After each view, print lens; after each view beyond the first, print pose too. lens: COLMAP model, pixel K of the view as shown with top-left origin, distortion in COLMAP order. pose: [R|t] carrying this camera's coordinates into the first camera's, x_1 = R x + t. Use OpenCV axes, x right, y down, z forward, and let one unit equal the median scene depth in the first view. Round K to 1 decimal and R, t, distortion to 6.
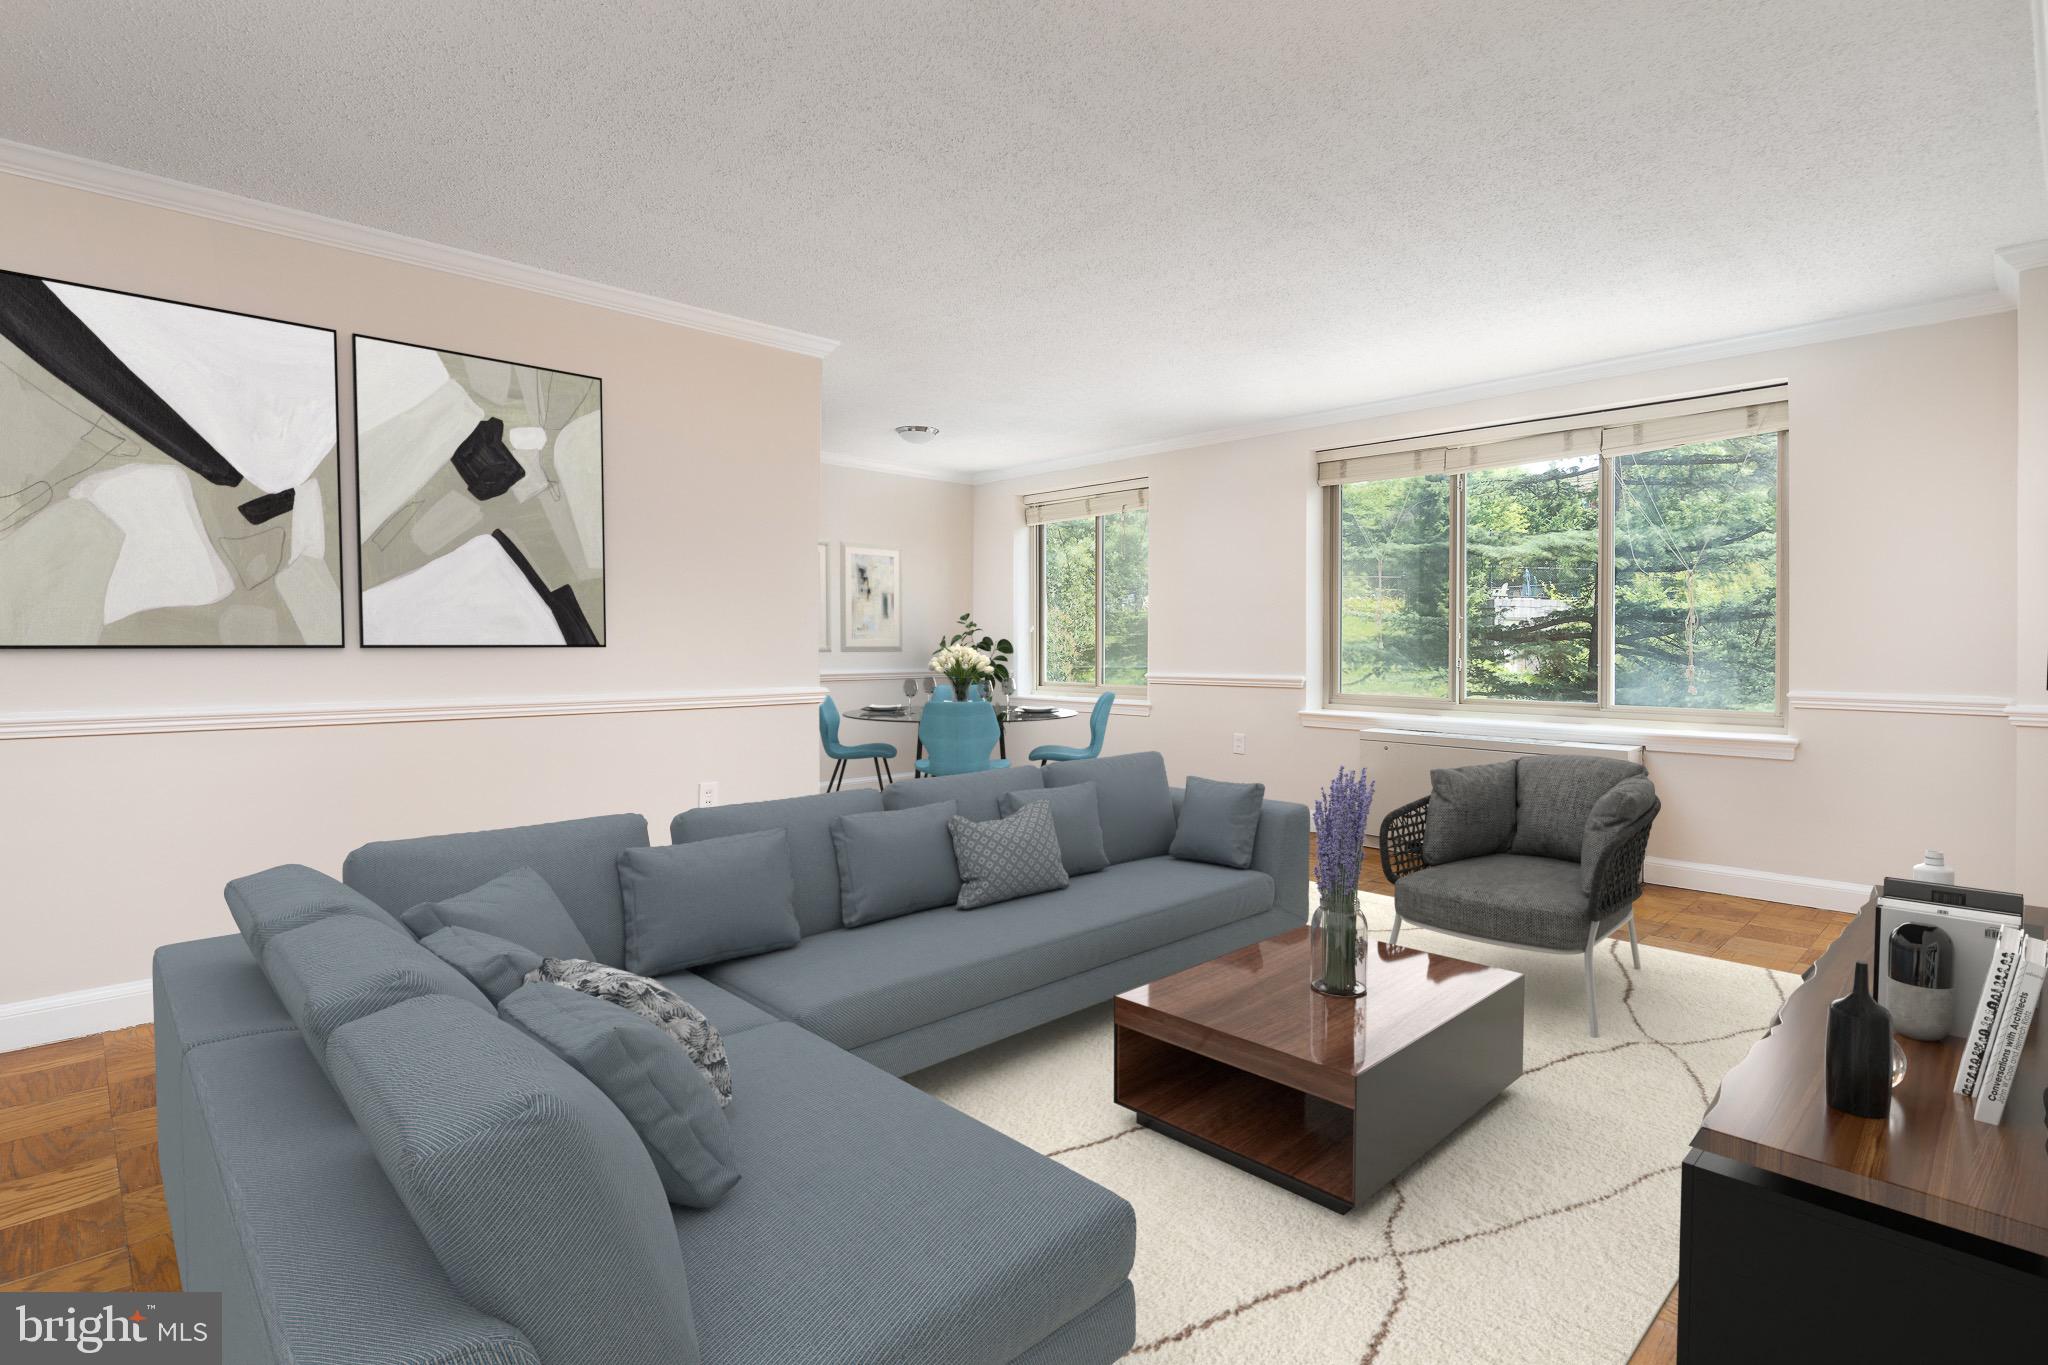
lens RADIAL K [[985.5, 0, 1049.1], [0, 985.5, 648.6], [0, 0, 1]] dist [0.000692, 0.000168]
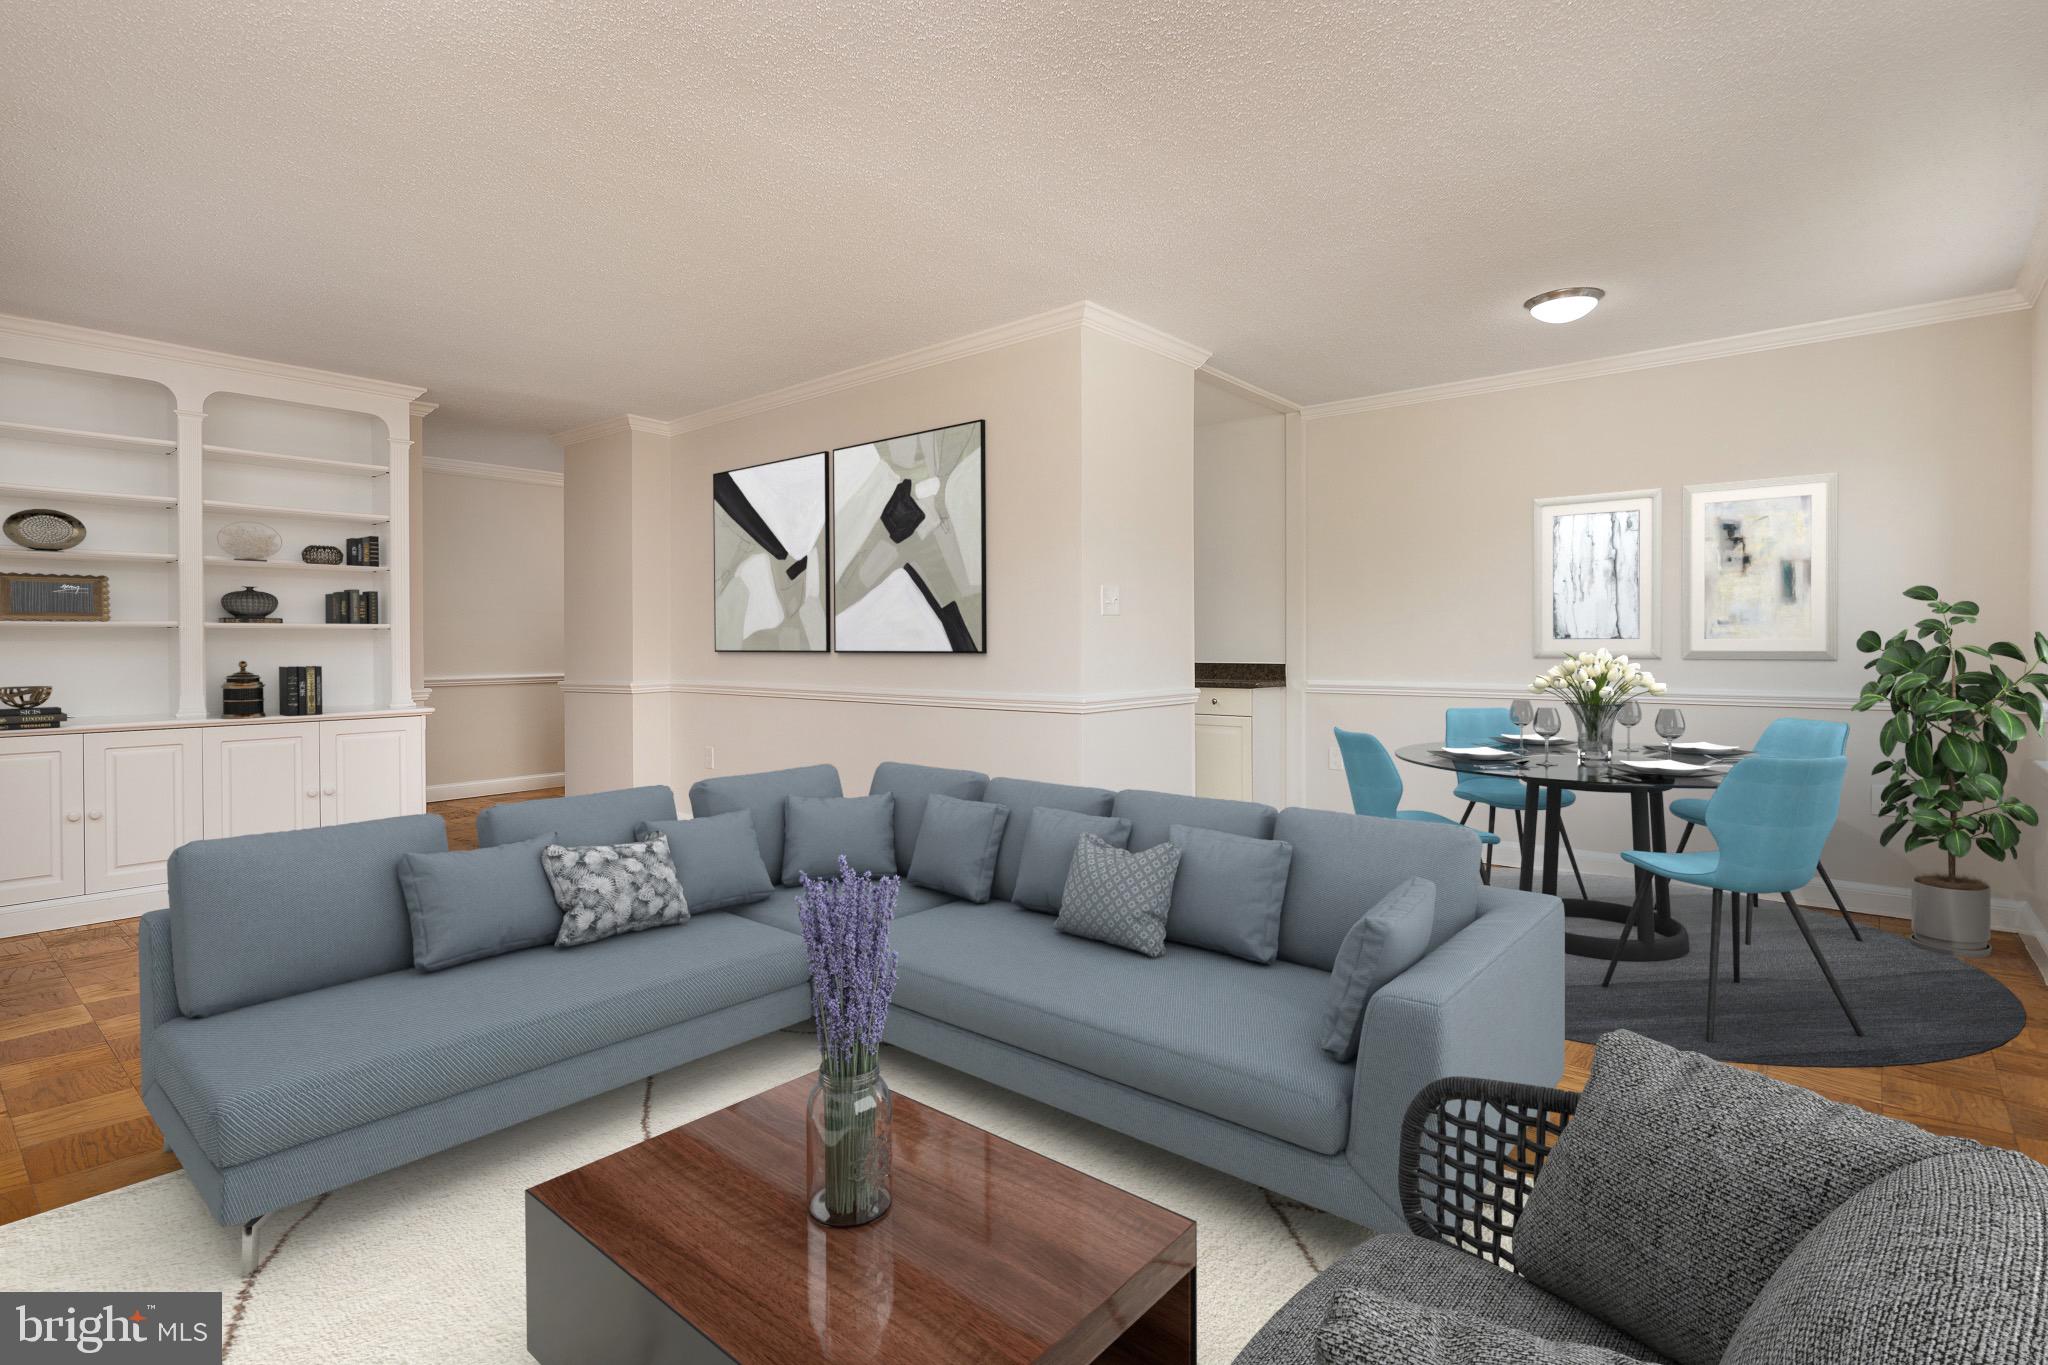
lens RADIAL K [[985.5, 0, 1049.1], [0, 985.5, 648.6], [0, 0, 1]] dist [0.000692, 0.000168]
pose [[0.099728, 0.003784, -0.995008, 0.777001], [-0.000569, 0.999993, 0.003745, -0.012002], [0.995015, 0.000192, 0.099730, 1.064893]]
